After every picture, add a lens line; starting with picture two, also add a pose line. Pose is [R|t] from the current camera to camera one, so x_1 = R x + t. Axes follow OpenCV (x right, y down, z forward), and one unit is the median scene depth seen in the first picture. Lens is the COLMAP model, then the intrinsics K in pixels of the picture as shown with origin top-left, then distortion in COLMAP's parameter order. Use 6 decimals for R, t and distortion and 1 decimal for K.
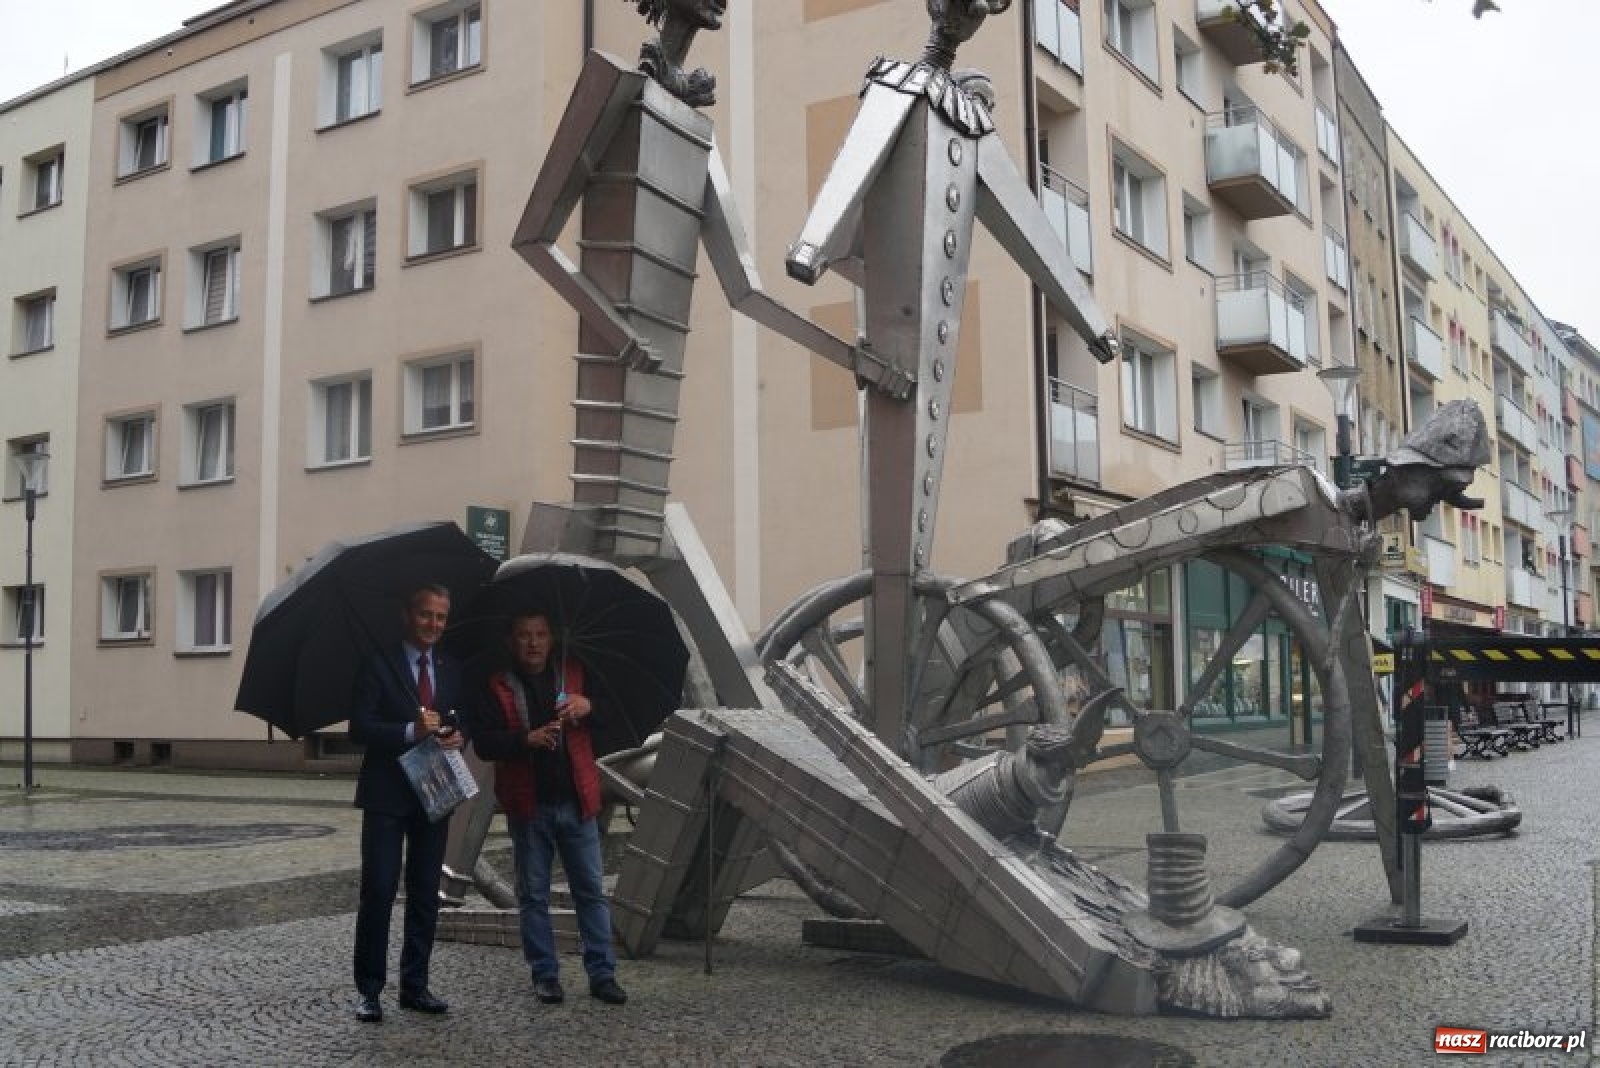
lens RADIAL K [[1677.8, 0, 800.0], [0, 1677.8, 534.0], [0, 0, 1]] dist [-0.160552, 0.010809]
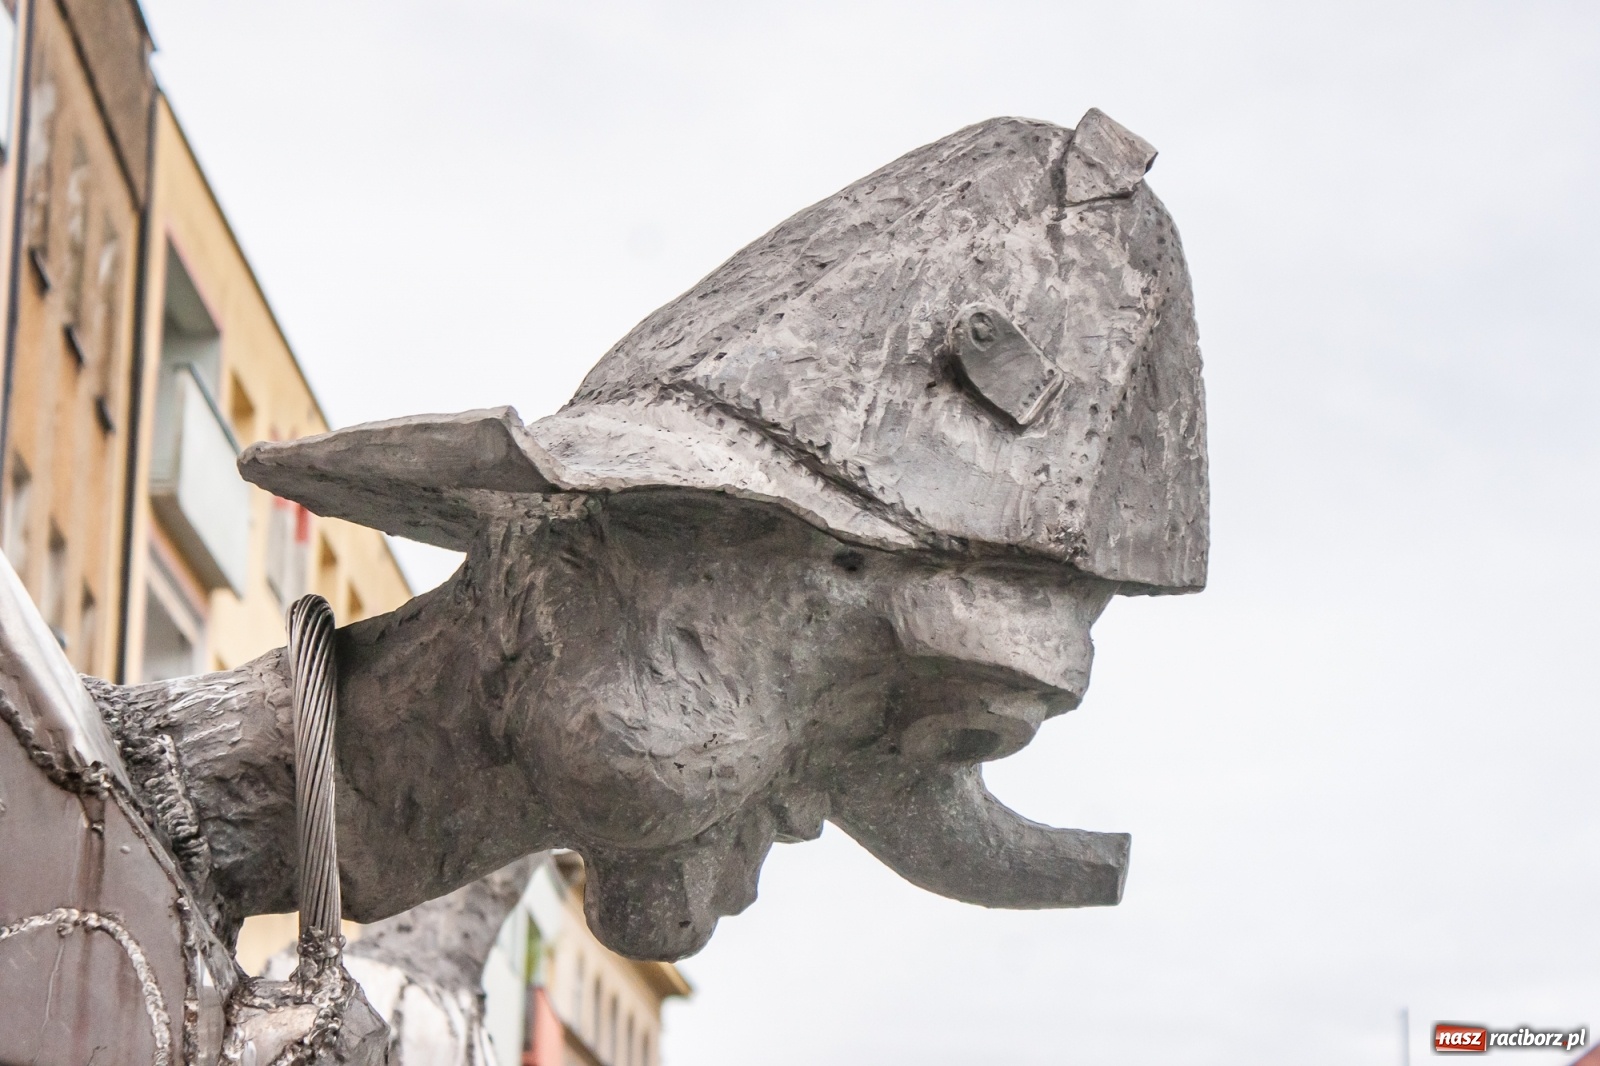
lens RADIAL K [[4600.4, 0, 800.0], [0, 4600.4, 533.0], [0, 0, 1]] dist [0.117431, 1.036549]
pose [[0.864078, 0.169761, 0.473867, 0.044703], [-0.085434, 0.977215, -0.194298, 0.007176], [-0.496055, 0.127405, 0.858893, 0.148153]]
